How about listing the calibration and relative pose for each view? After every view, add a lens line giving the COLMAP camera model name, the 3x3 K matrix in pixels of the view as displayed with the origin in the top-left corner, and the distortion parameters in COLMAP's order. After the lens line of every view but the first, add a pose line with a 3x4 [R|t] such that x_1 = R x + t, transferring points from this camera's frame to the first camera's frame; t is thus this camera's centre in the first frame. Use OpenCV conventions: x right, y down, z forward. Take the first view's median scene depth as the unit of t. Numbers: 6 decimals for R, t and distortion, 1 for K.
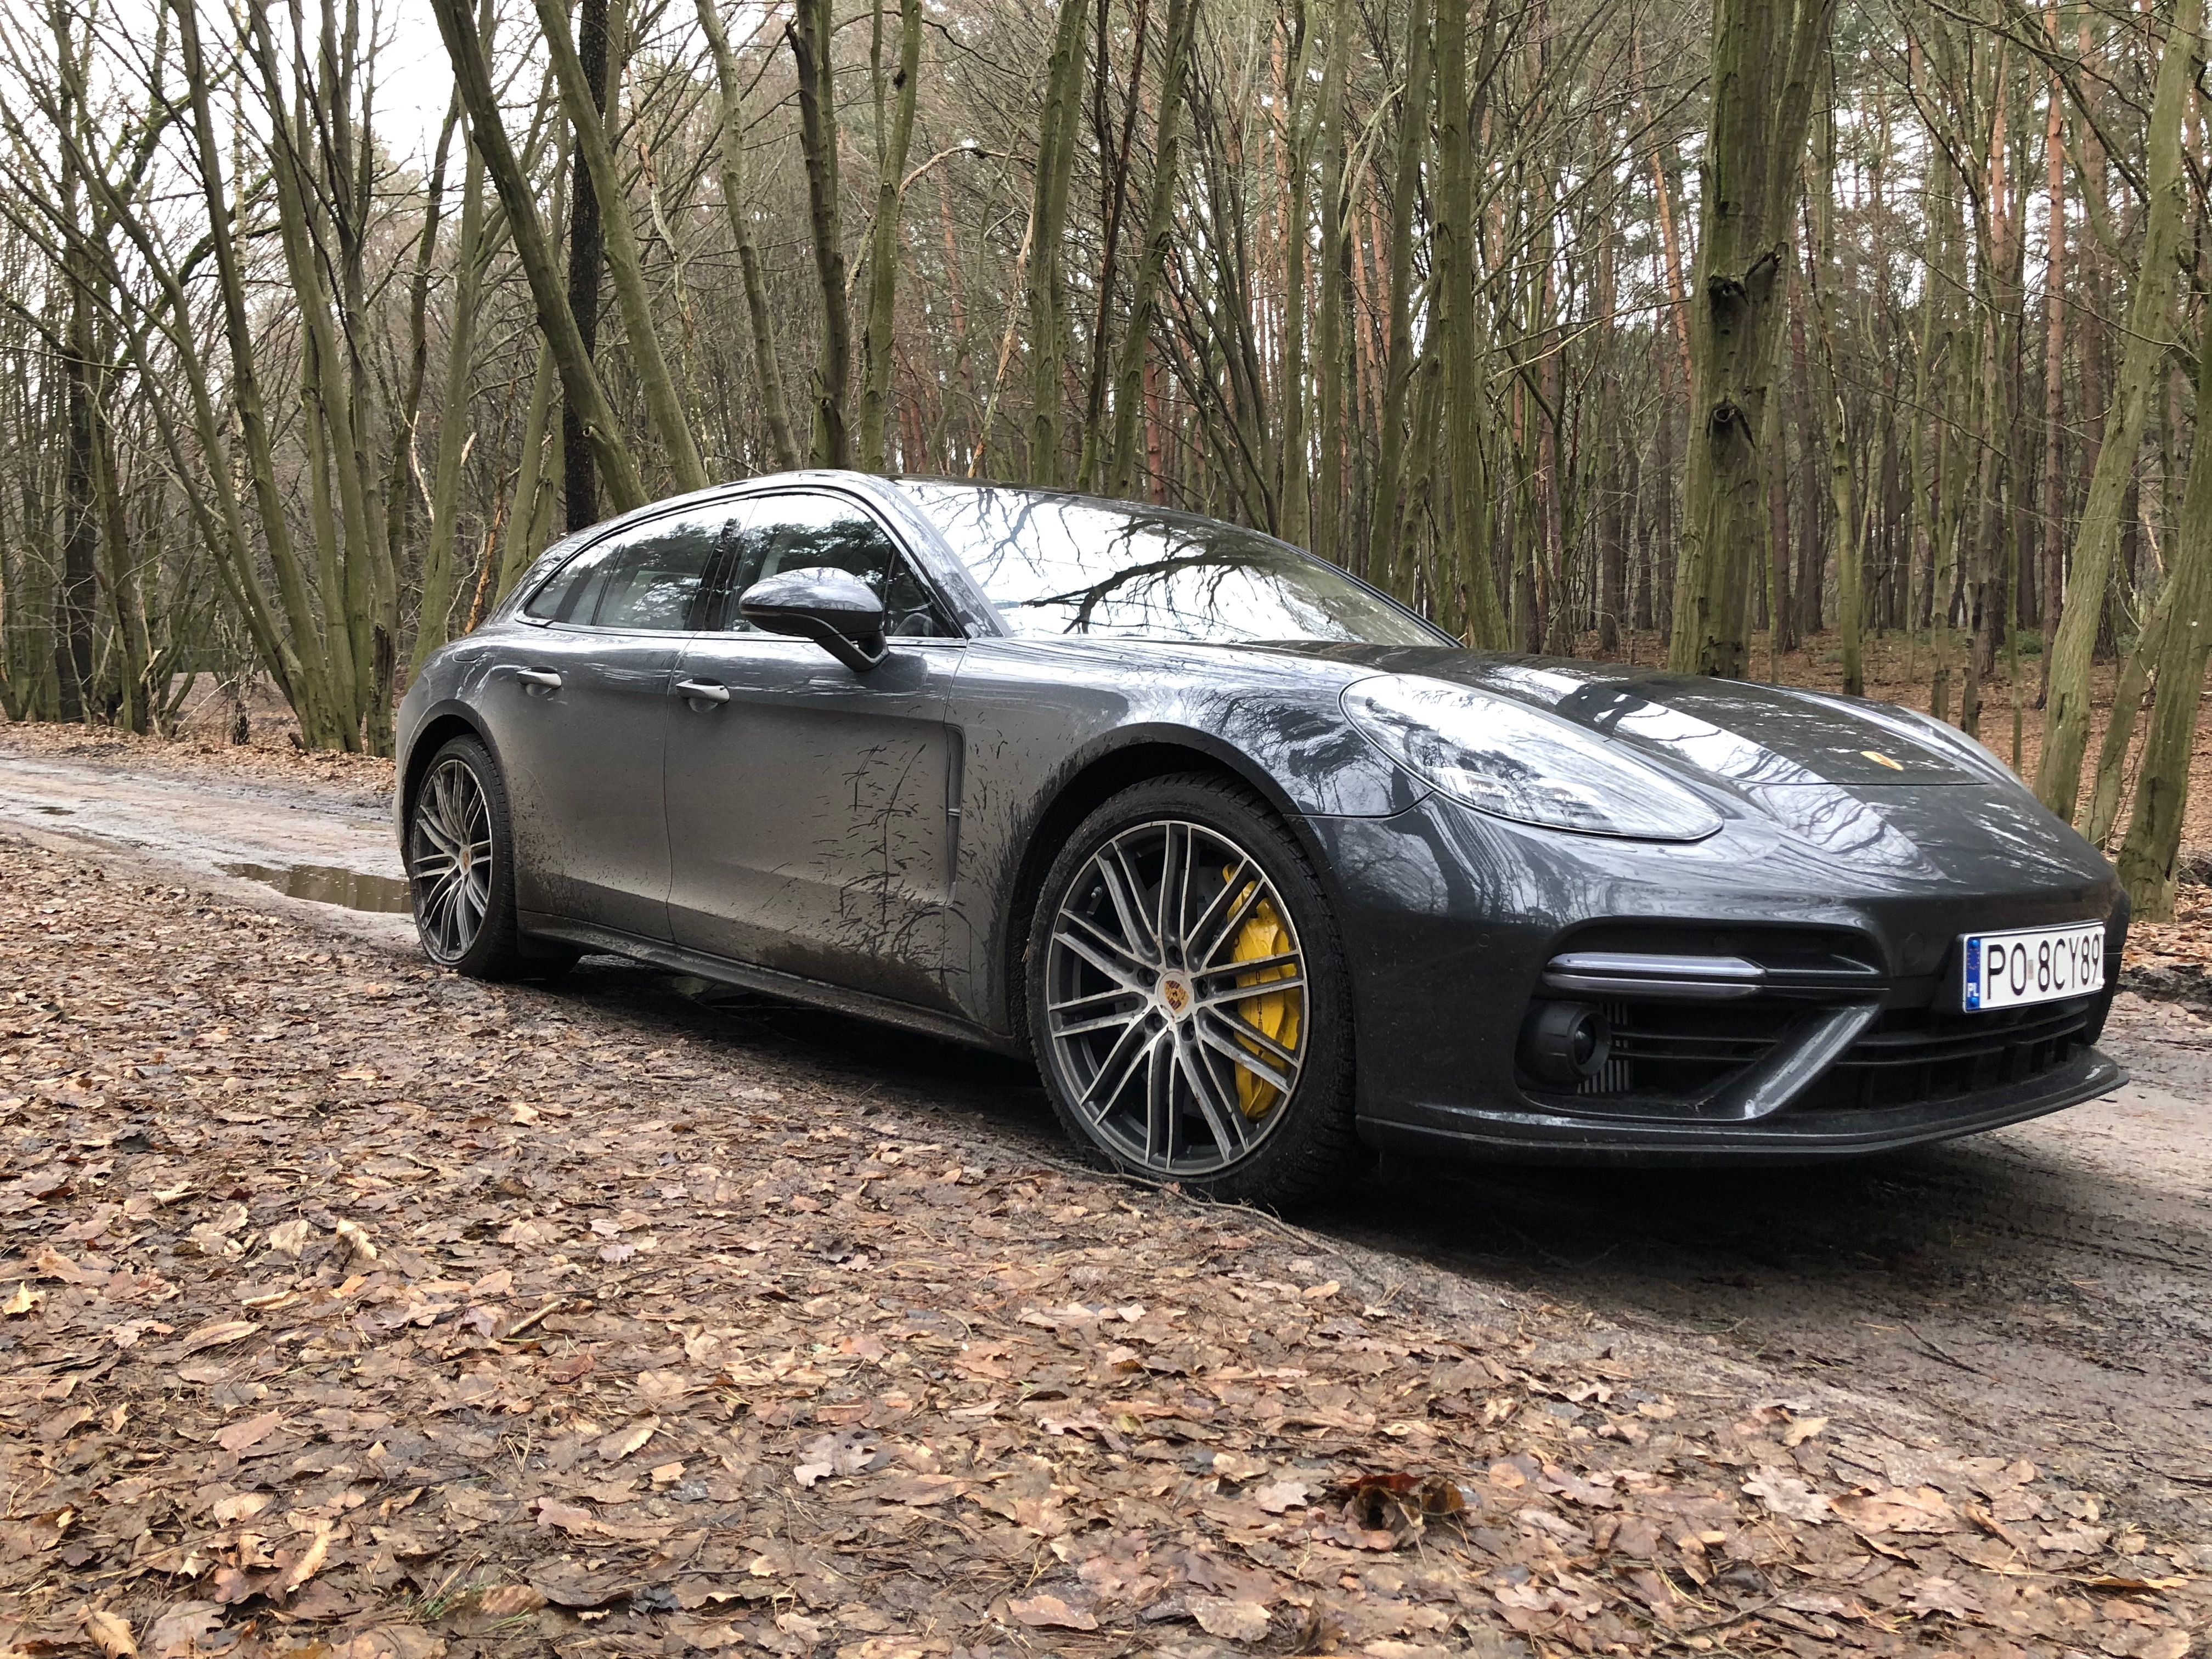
lens RADIAL K [[1797.7, 0, 1093.1], [0, 1797.7, 792.2], [0, 0, 1]] dist [0.024511, -0.024239]
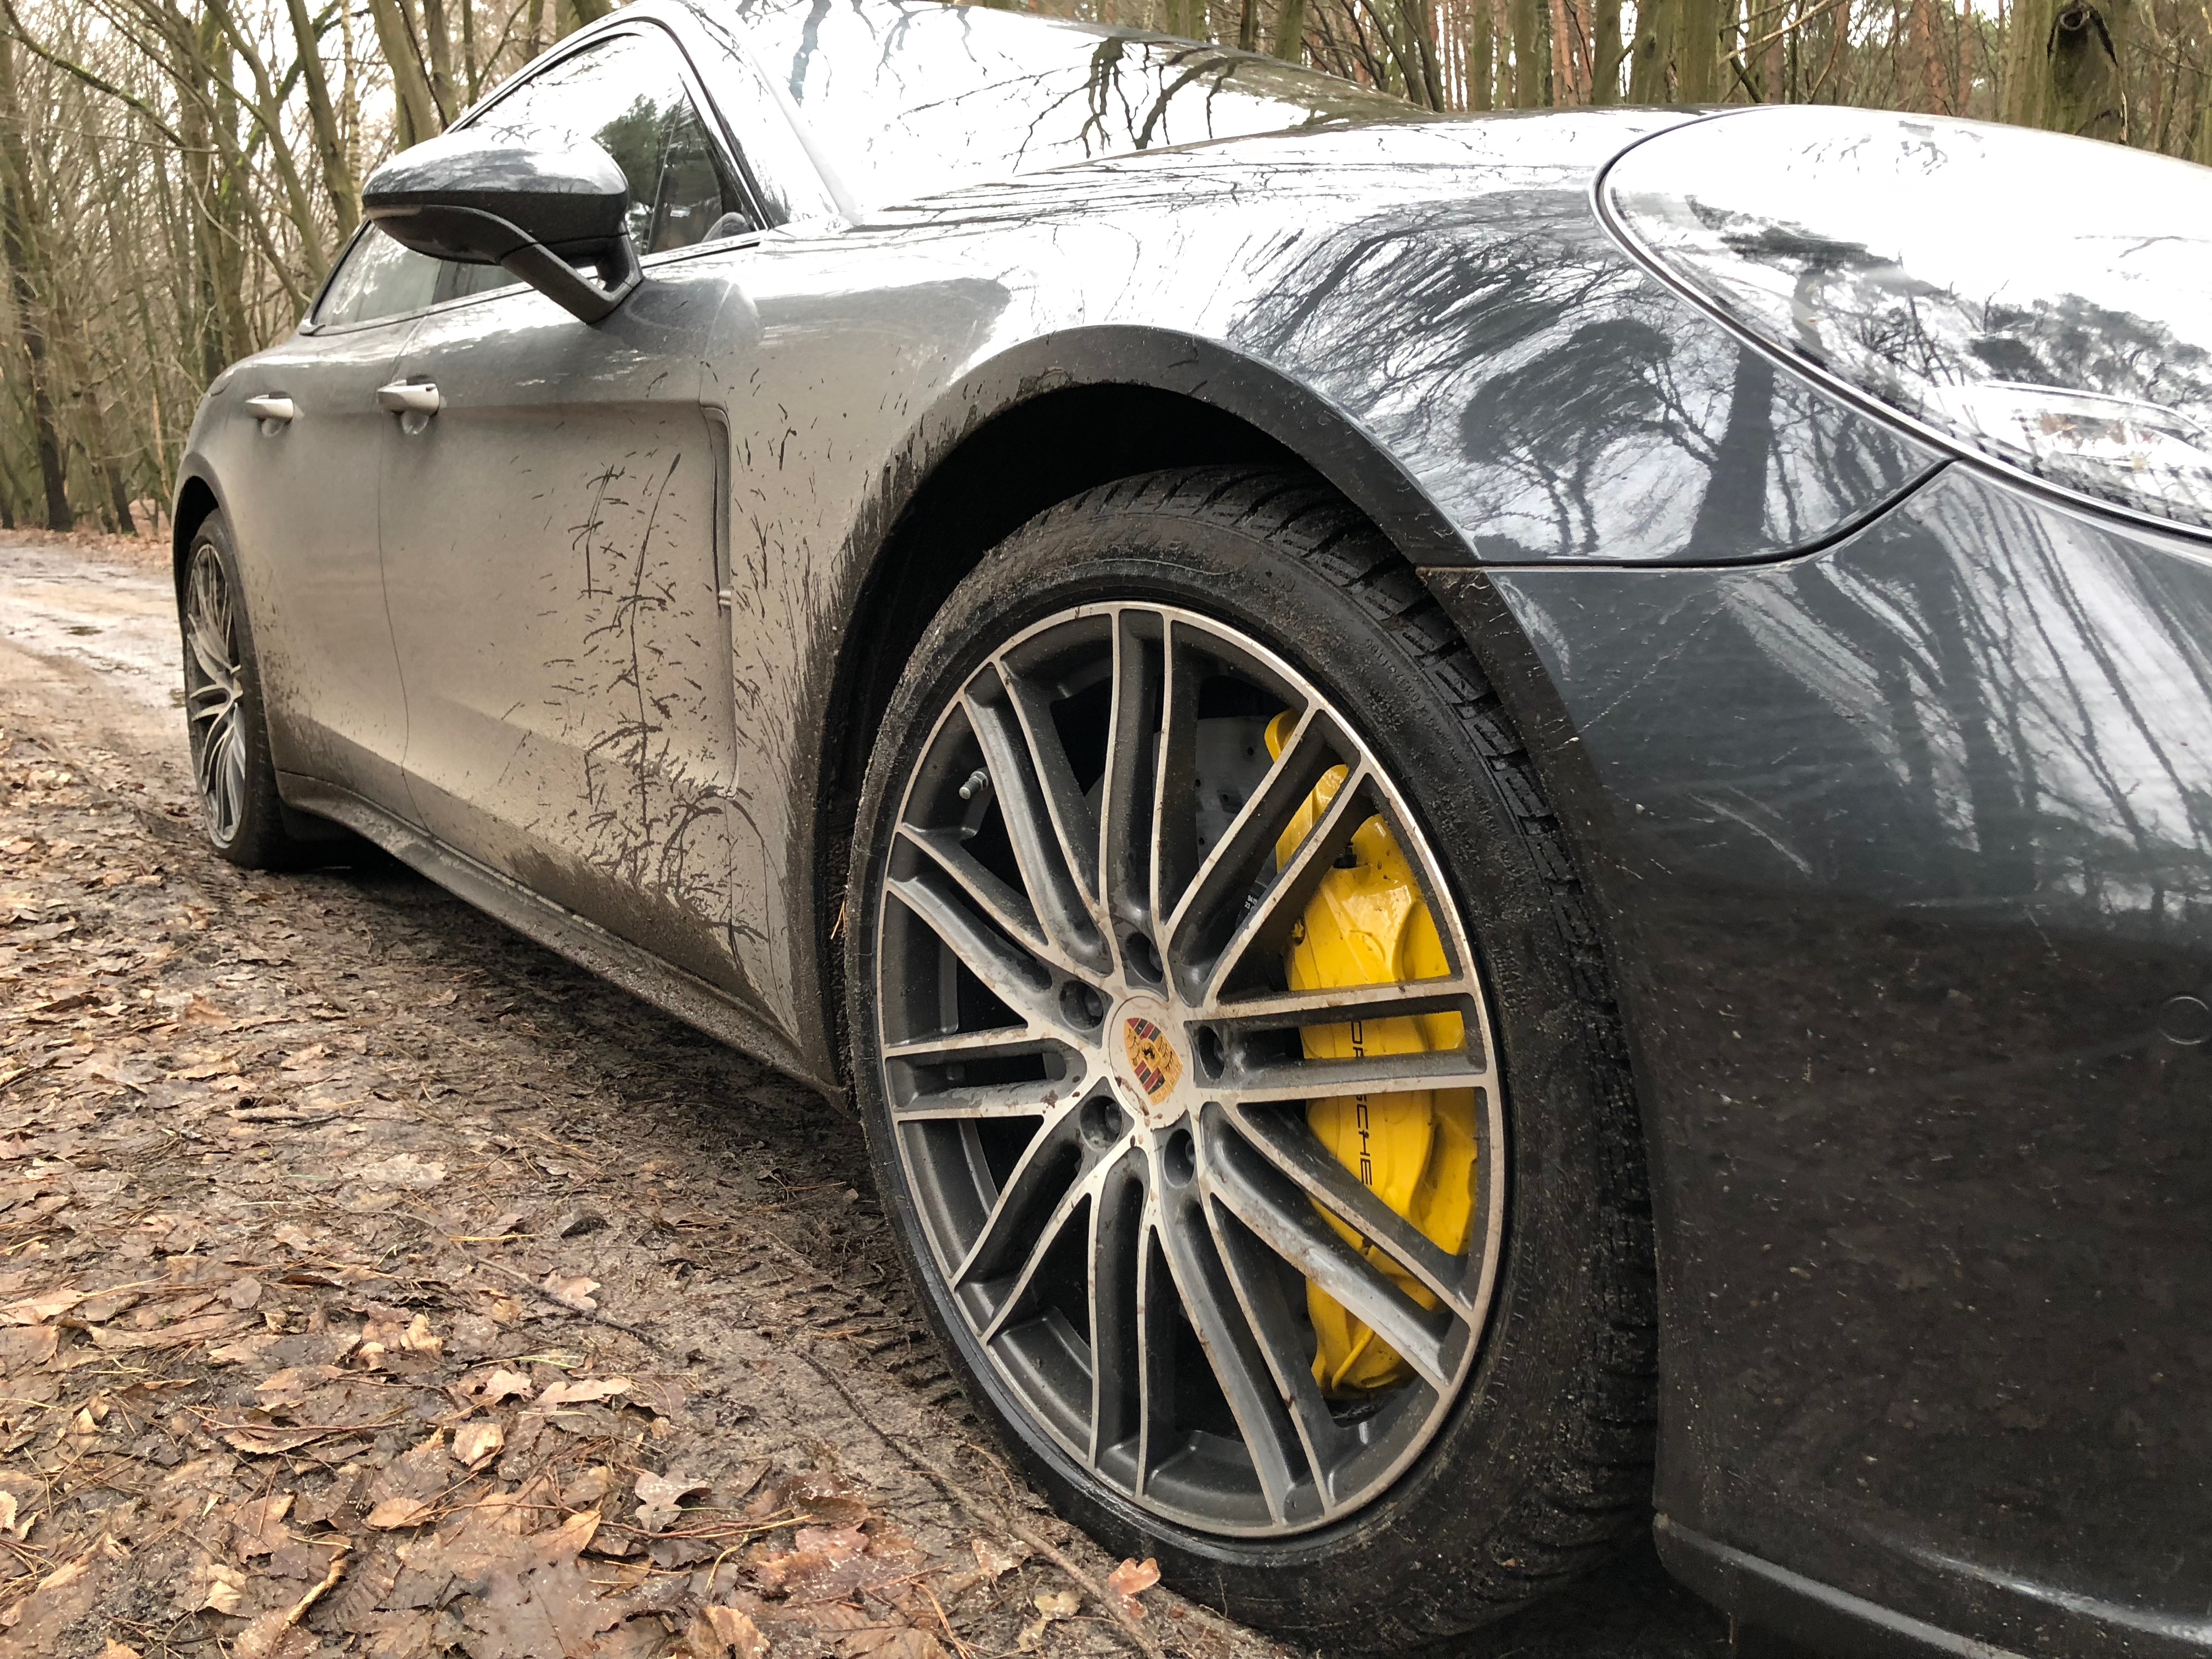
lens RADIAL K [[1797.7, 0, 1119.7], [0, 1797.7, 808.2], [0, 0, 1]] dist [0.024511, -0.024239]
pose [[0.995577, -0.021281, -0.091509, 0.065283], [0.032676, 0.991632, 0.124893, 0.010184], [0.088086, -0.127330, 0.987941, 0.538777]]
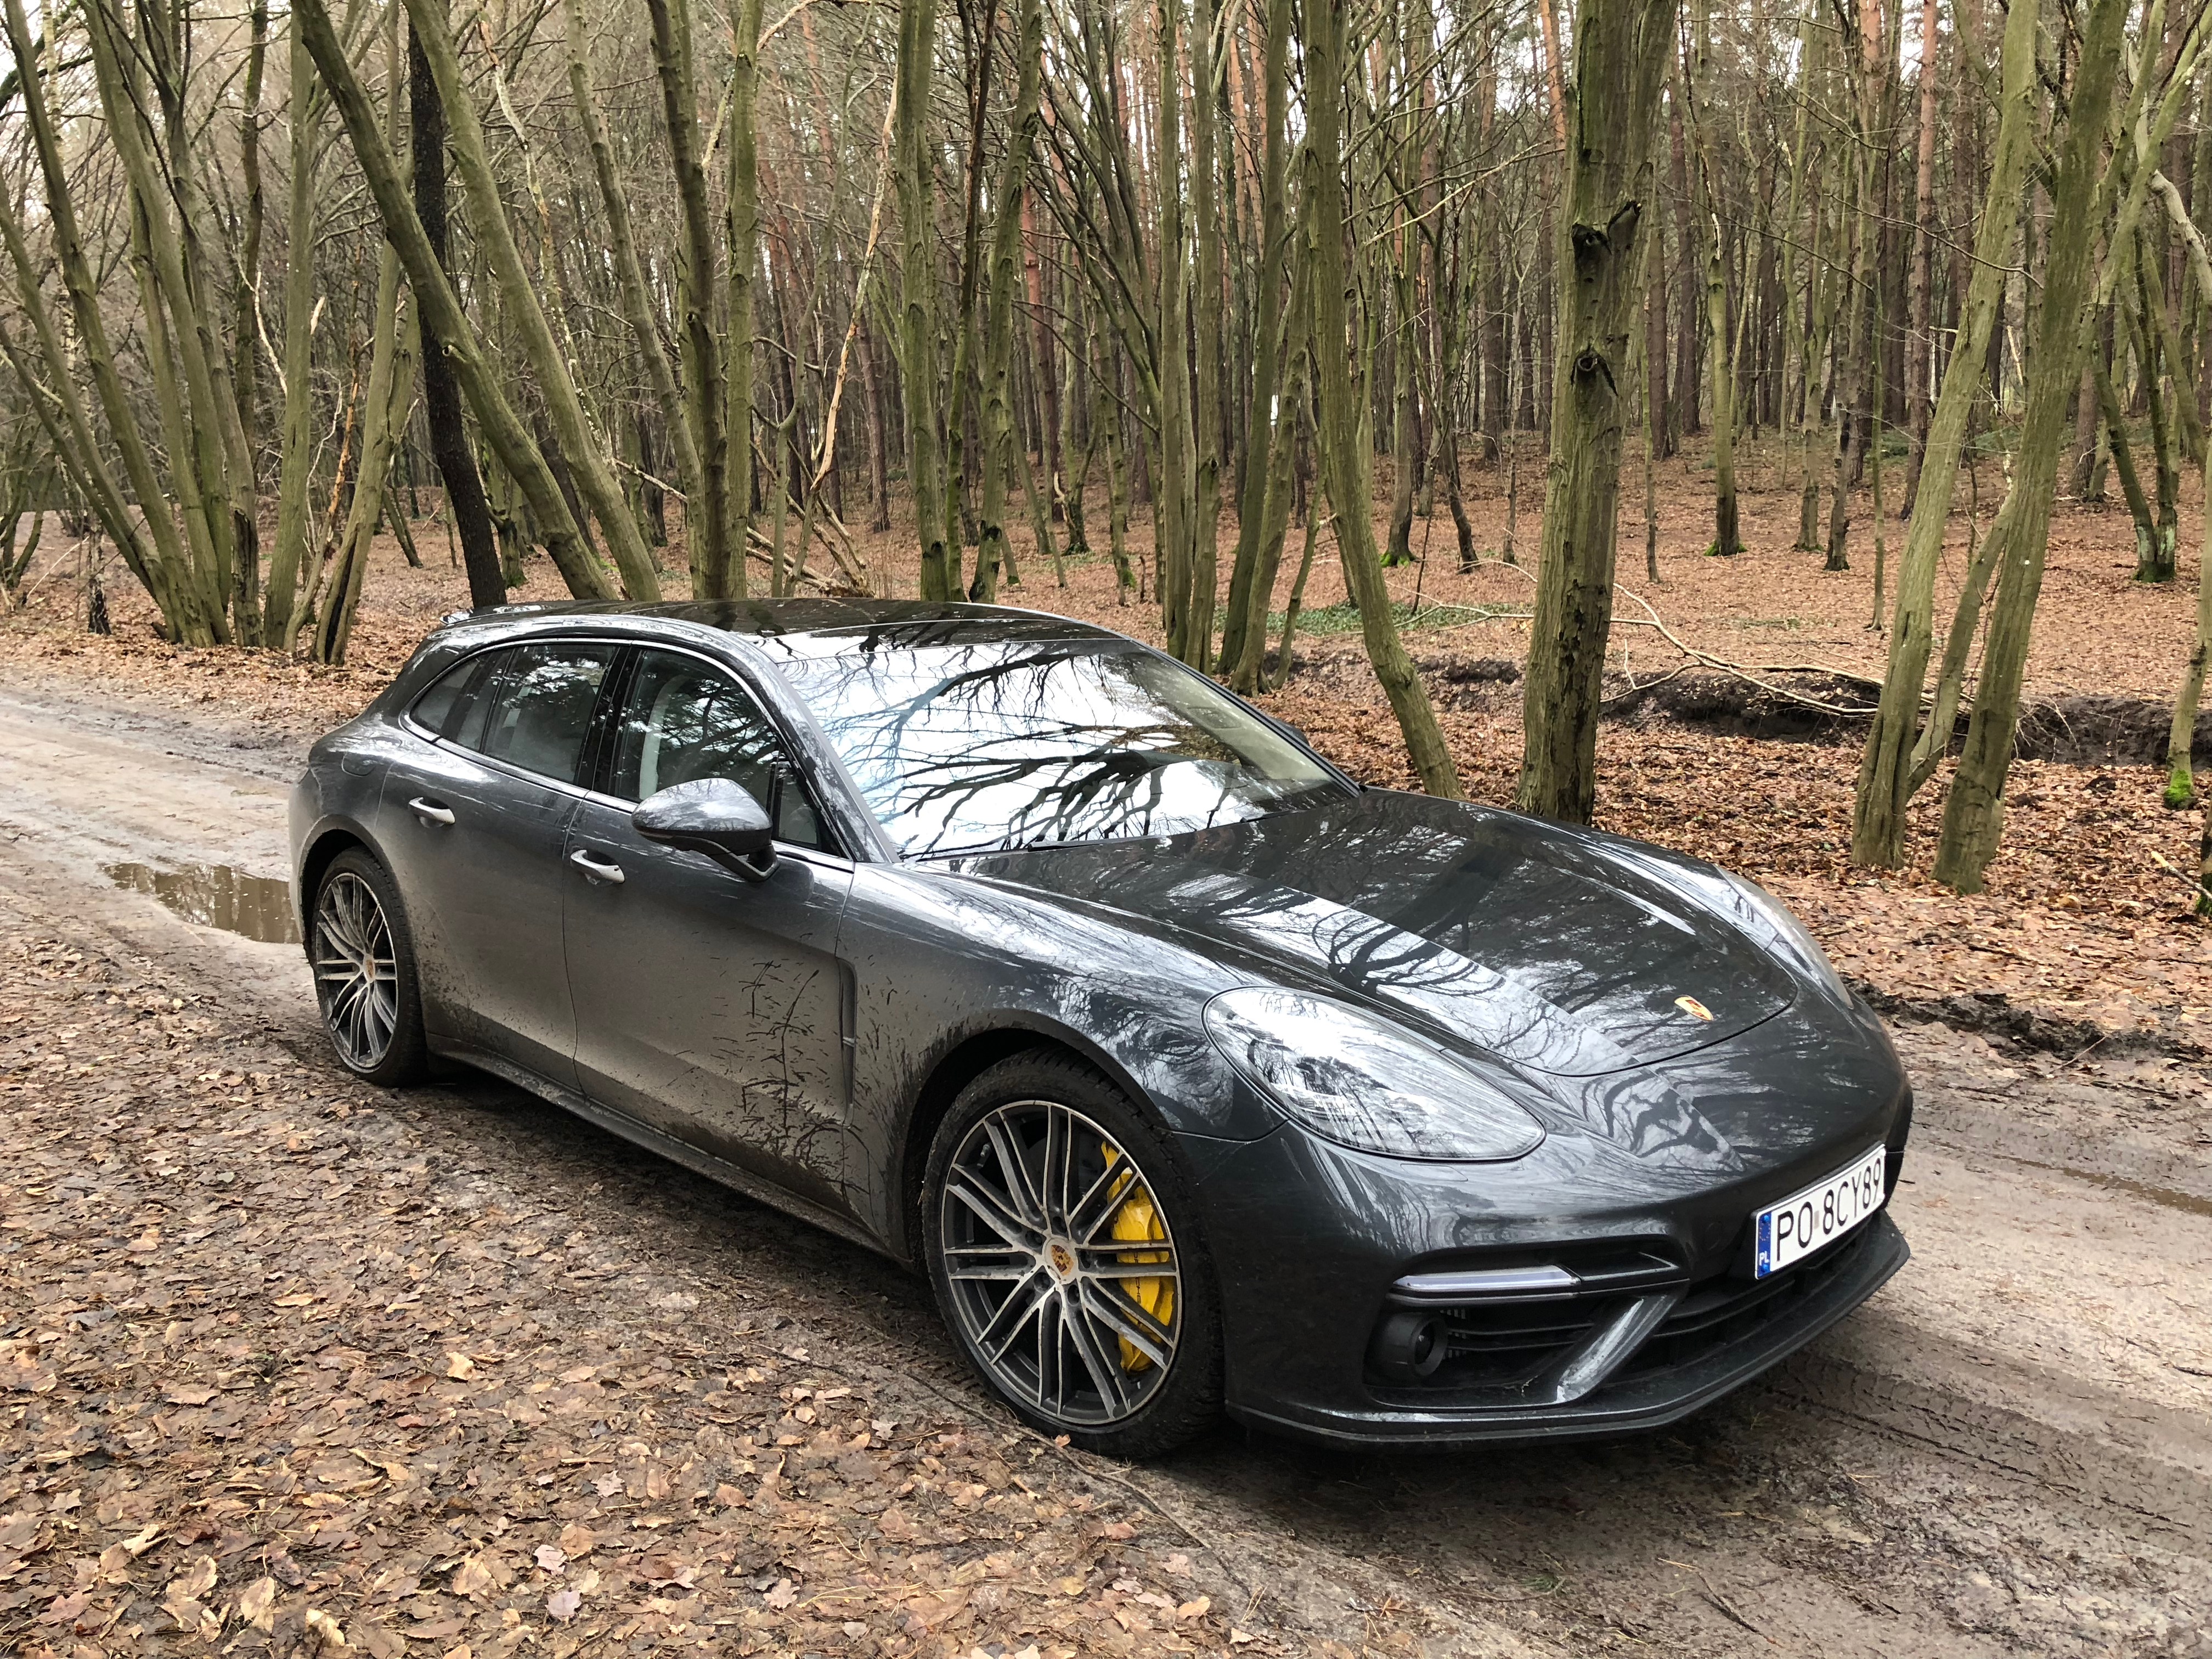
lens RADIAL K [[1797.7, 0, 1094.2], [0, 1797.7, 787.2], [0, 0, 1]] dist [0.024511, -0.024239]
pose [[0.997608, -0.038221, 0.057604, 0.012098], [0.031638, 0.993300, 0.111147, -0.252571], [-0.061466, -0.109058, 0.992133, -0.049003]]
